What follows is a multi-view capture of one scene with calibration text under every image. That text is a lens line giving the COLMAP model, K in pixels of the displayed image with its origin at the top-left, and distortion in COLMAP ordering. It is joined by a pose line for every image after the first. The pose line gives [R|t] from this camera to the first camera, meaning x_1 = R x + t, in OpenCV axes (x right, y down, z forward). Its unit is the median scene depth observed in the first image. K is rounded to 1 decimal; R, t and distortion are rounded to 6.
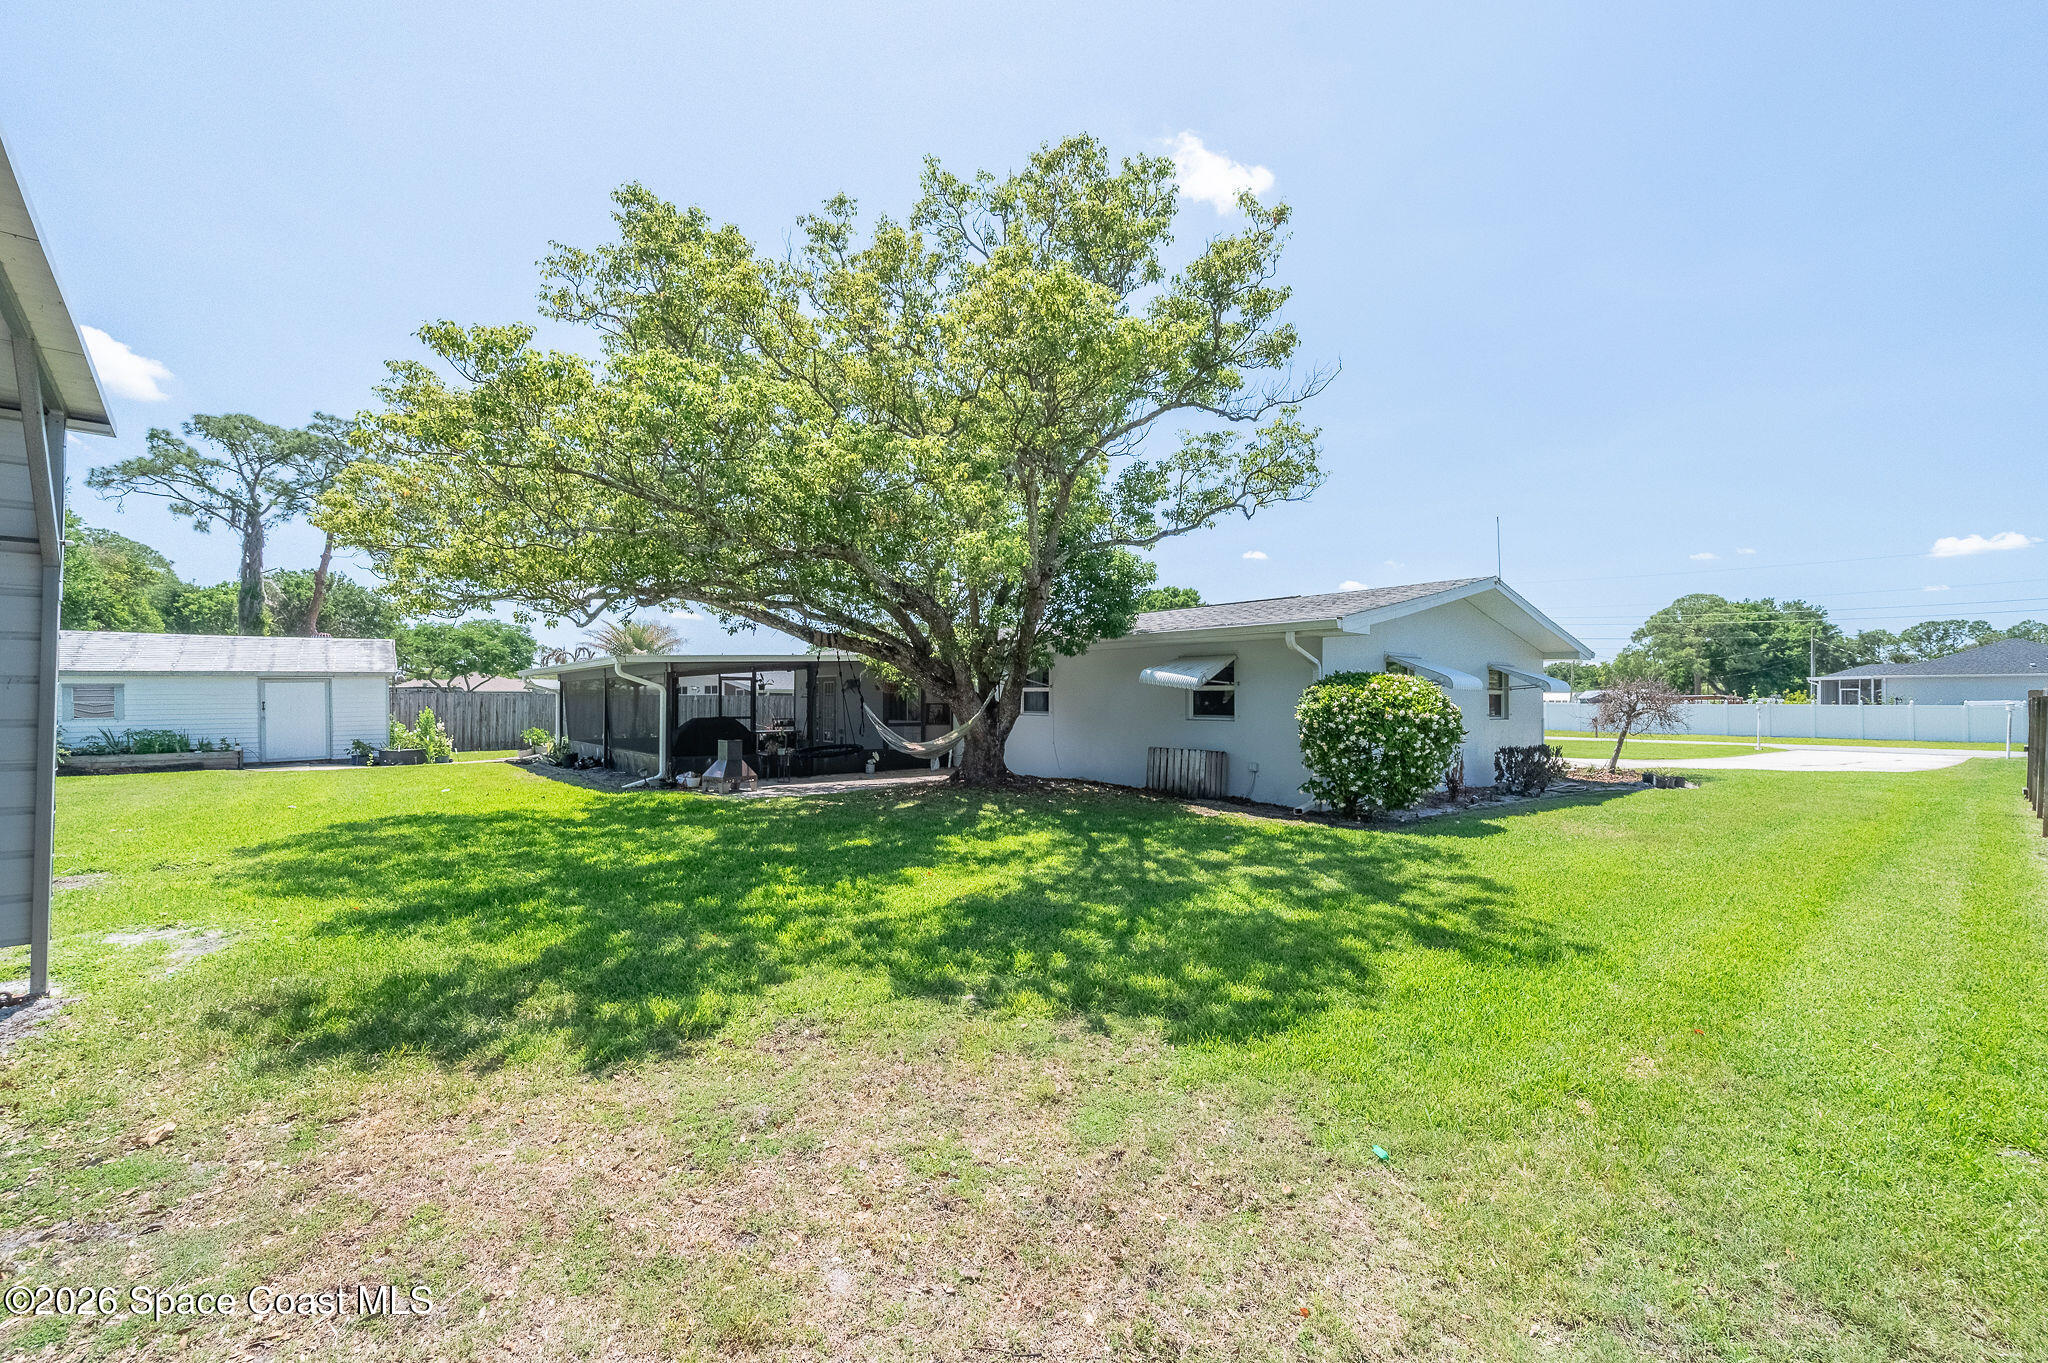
lens RADIAL K [[816.3, 0, 1024.0], [0, 816.3, 681.5], [0, 0, 1]] dist [0.001839, 0.000202]
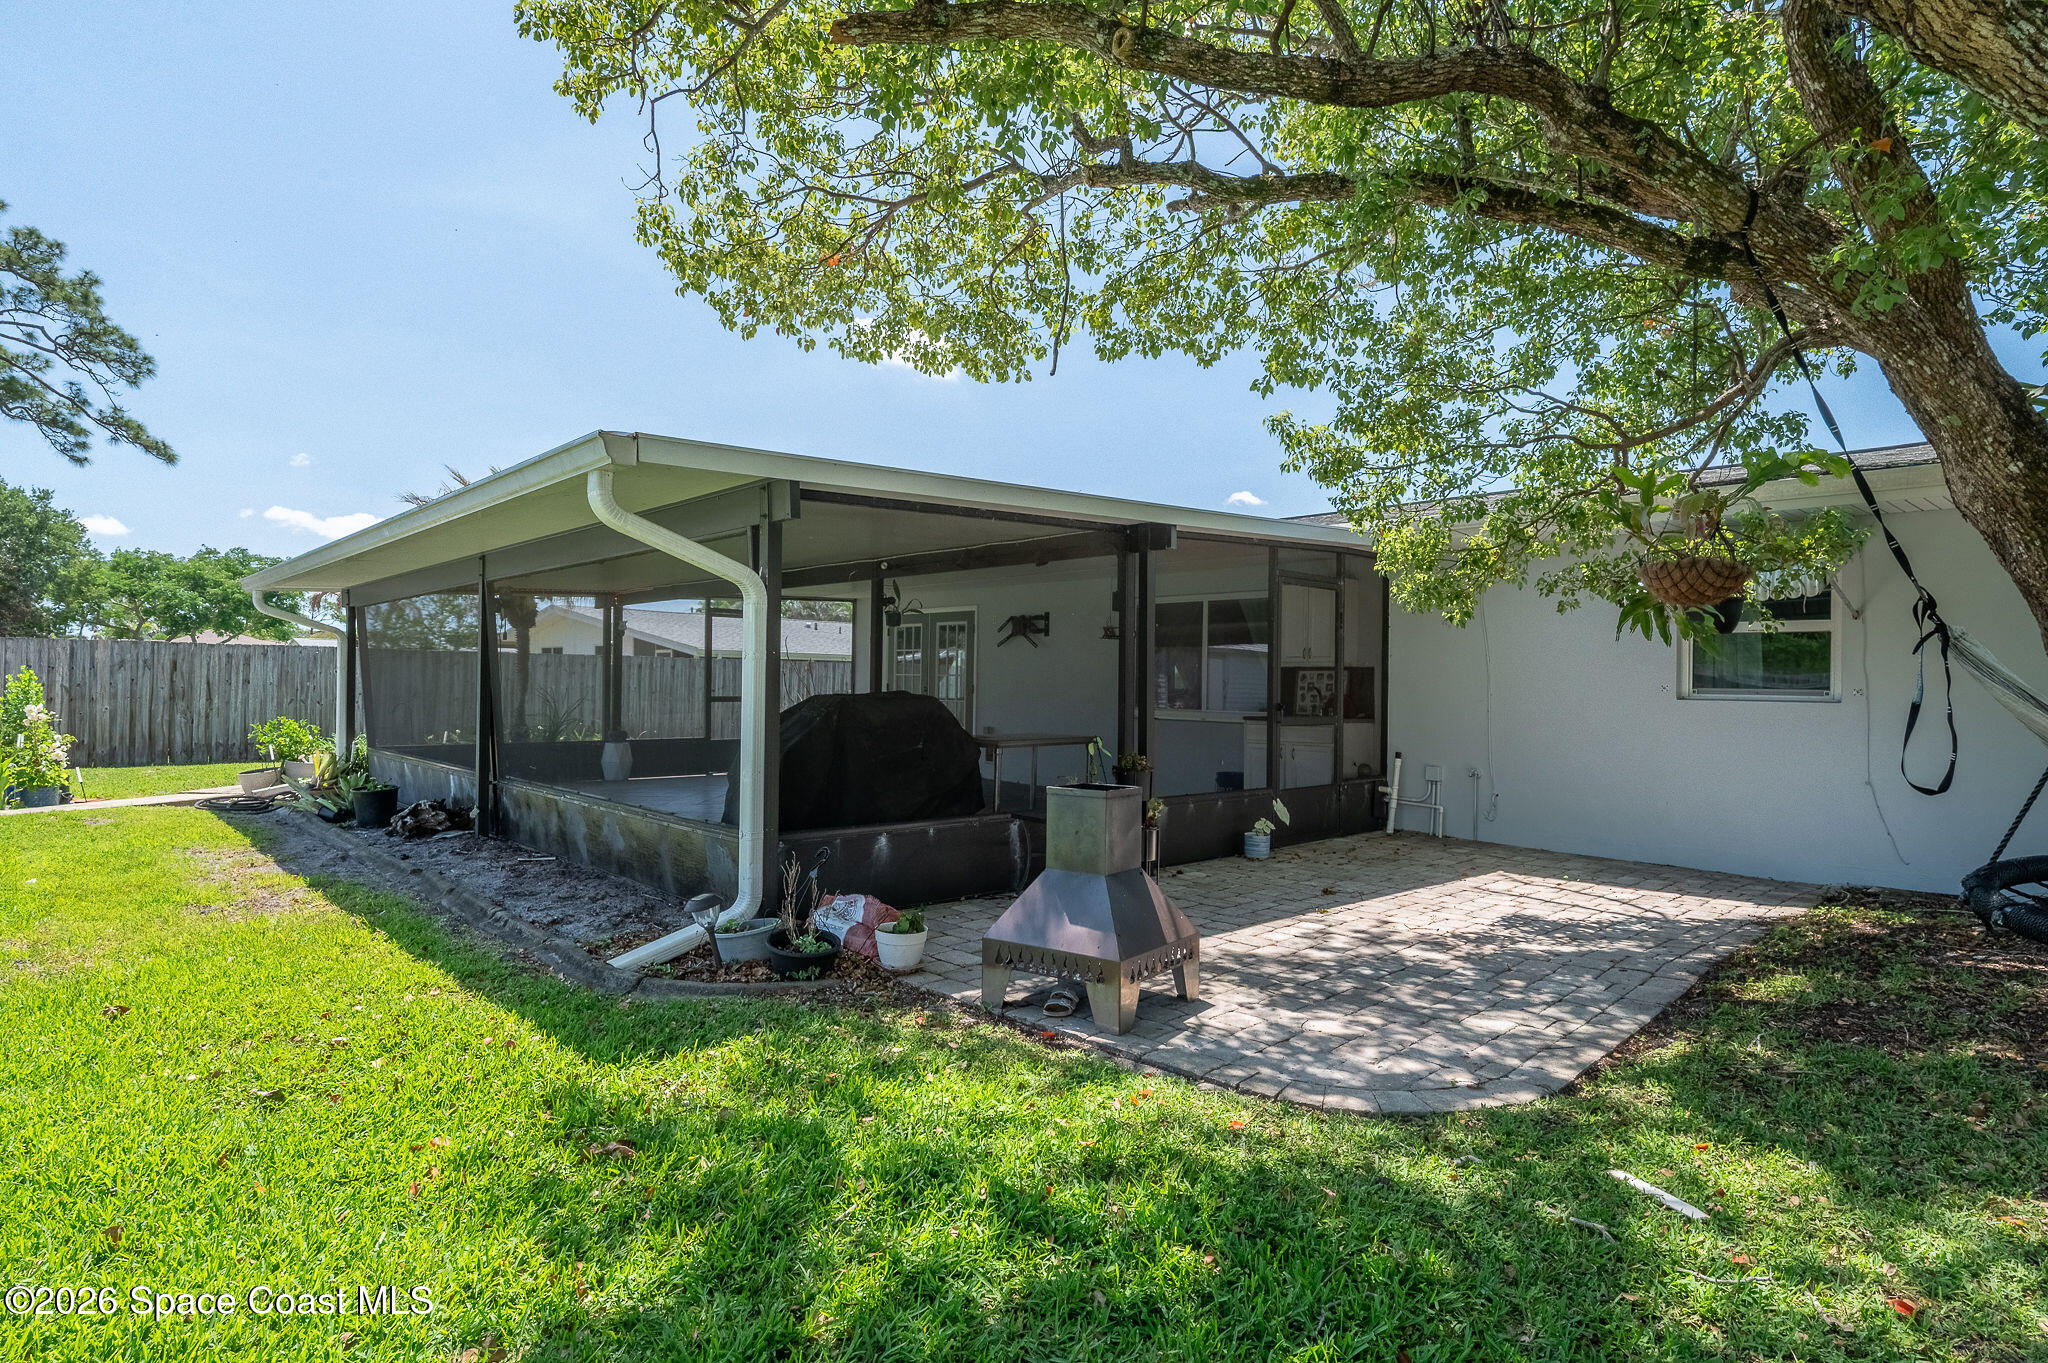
lens RADIAL K [[1043.8, 0, 1024.0], [0, 1043.8, 681.5], [0, 0, 1]] dist [-0.000514, -0.000136]
pose [[0.997874, 0.013778, 0.063707, -0.259428], [-0.014998, 0.999712, 0.018719, 0.023464], [-0.063431, -0.019634, 0.997793, 0.450913]]
